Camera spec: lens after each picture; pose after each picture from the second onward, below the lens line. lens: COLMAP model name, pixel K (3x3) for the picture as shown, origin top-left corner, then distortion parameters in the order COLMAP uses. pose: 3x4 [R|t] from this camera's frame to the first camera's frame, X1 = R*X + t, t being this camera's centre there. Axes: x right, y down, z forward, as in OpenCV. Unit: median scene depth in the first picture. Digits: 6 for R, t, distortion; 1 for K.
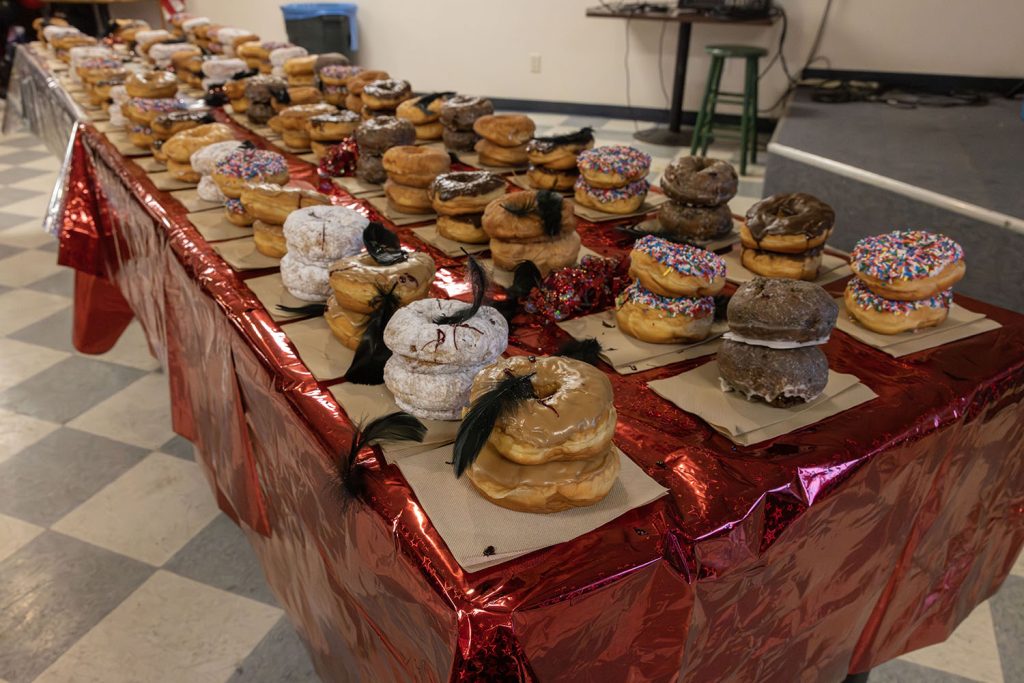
lens RADIAL K [[1109.7, 0, 512.0], [0, 1109.7, 341.5], [0, 0, 1]] dist [0.004729, 0.131898]
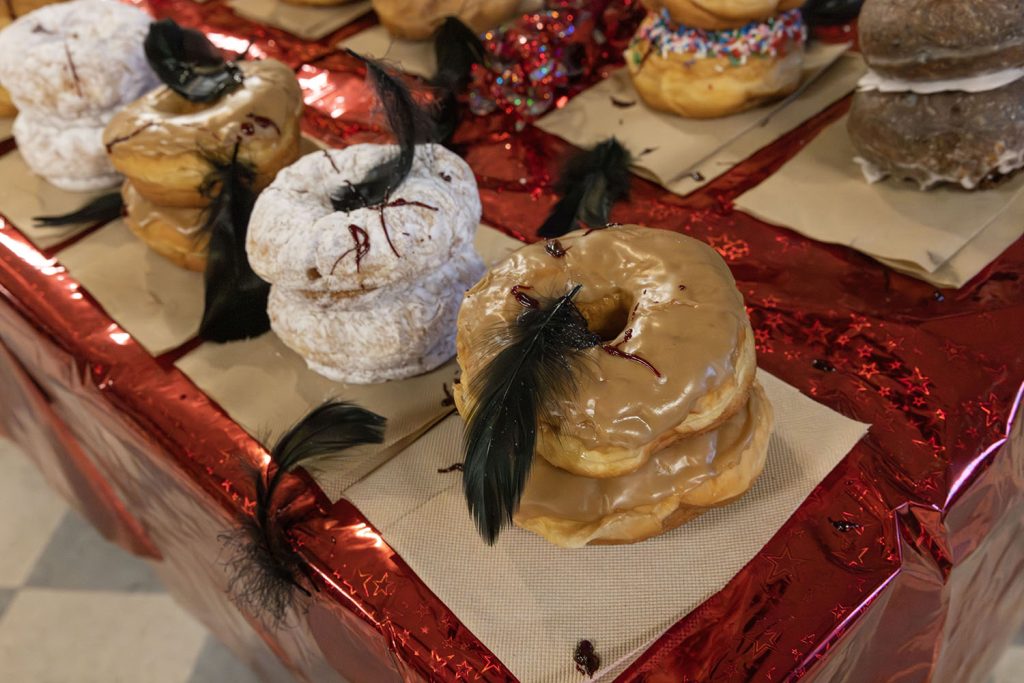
lens RADIAL K [[1109.7, 0, 512.0], [0, 1109.7, 341.5], [0, 0, 1]] dist [0.004729, 0.131898]
pose [[0.961314, -0.268443, 0.061752, -0.038373], [0.240076, 0.926433, 0.289974, -0.085236], [-0.135051, -0.263931, 0.955040, 0.459445]]
